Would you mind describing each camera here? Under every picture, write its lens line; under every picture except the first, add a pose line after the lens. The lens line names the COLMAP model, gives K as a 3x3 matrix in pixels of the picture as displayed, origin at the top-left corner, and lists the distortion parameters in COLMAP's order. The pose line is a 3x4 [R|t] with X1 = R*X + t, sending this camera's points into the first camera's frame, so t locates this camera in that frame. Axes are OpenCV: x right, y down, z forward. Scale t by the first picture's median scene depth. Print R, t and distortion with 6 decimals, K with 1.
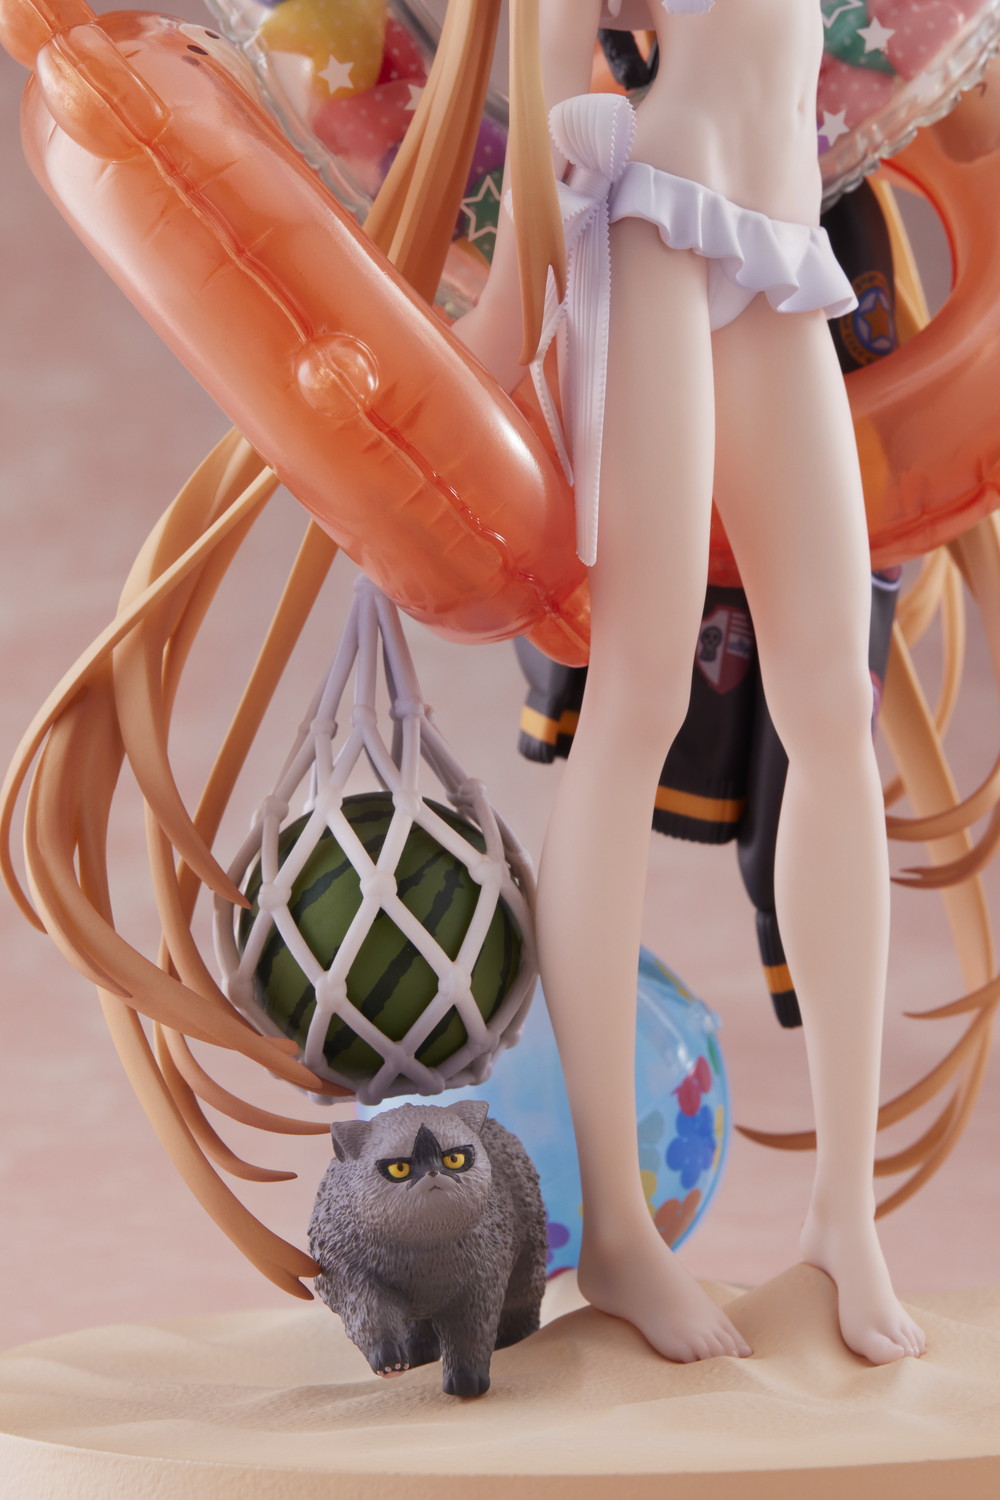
lens RADIAL K [[7079.3, 0, 500.0], [0, 7079.3, 750.0], [0, 0, 1]] dist [0.144043, -10.196447]
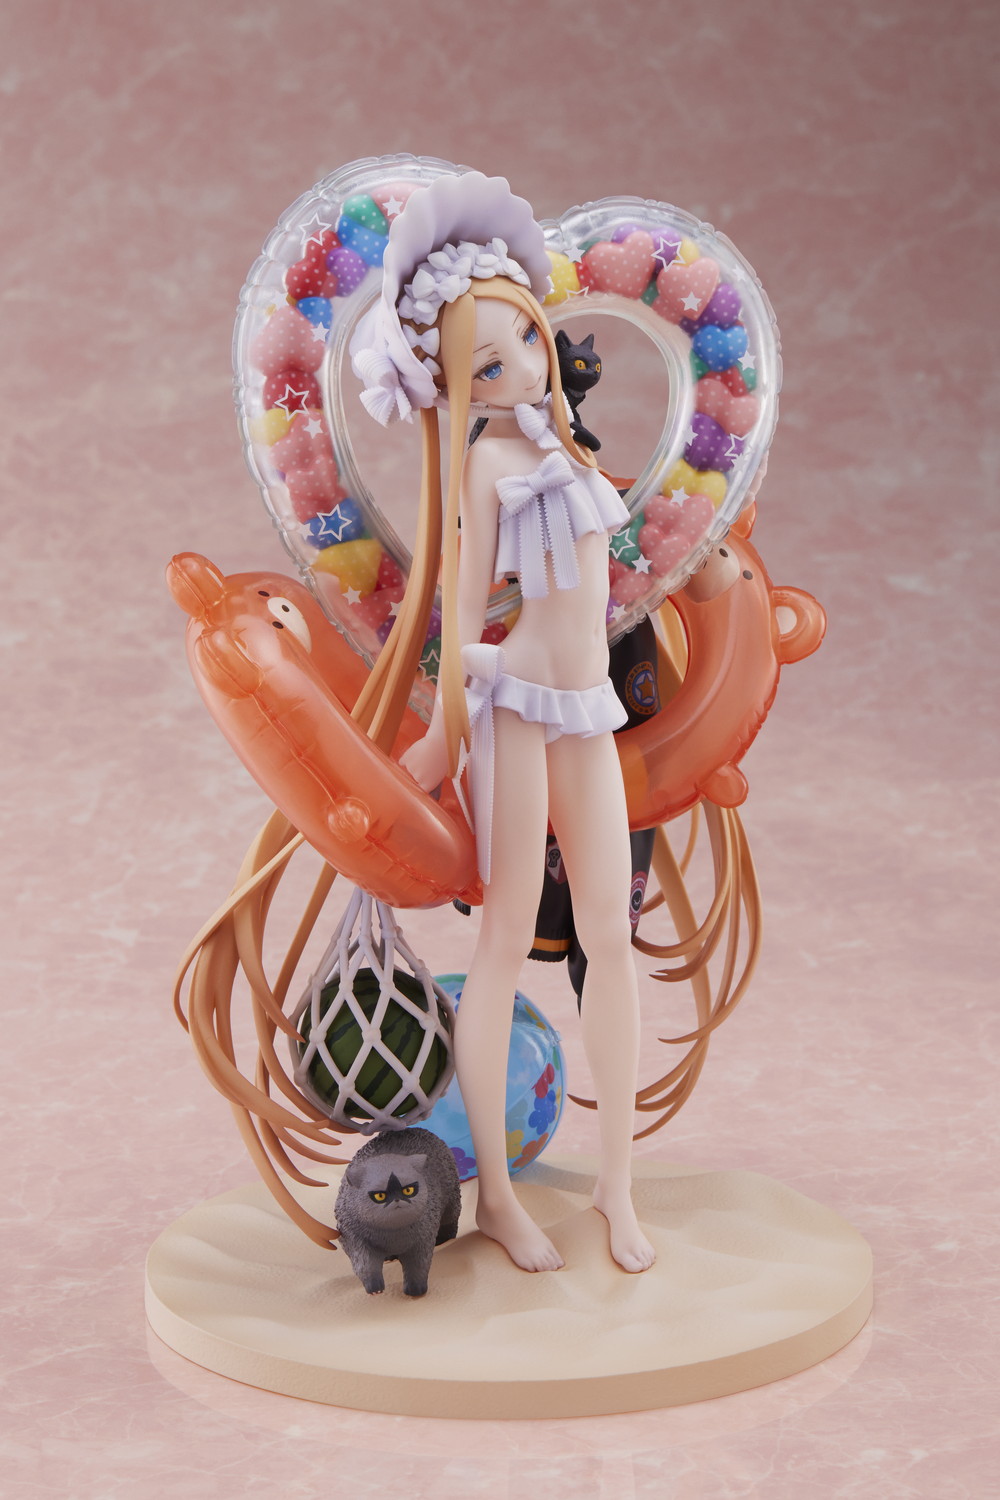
lens RADIAL K [[7079.3, 0, 500.0], [0, 7079.3, 750.0], [0, 0, 1]] dist [0.144043, -10.196447]
pose [[0.999865, 0.009967, -0.013068, 0.041953], [-0.007206, 0.980483, 0.196472, -0.433028], [0.014771, -0.196351, 0.980422, -0.868189]]
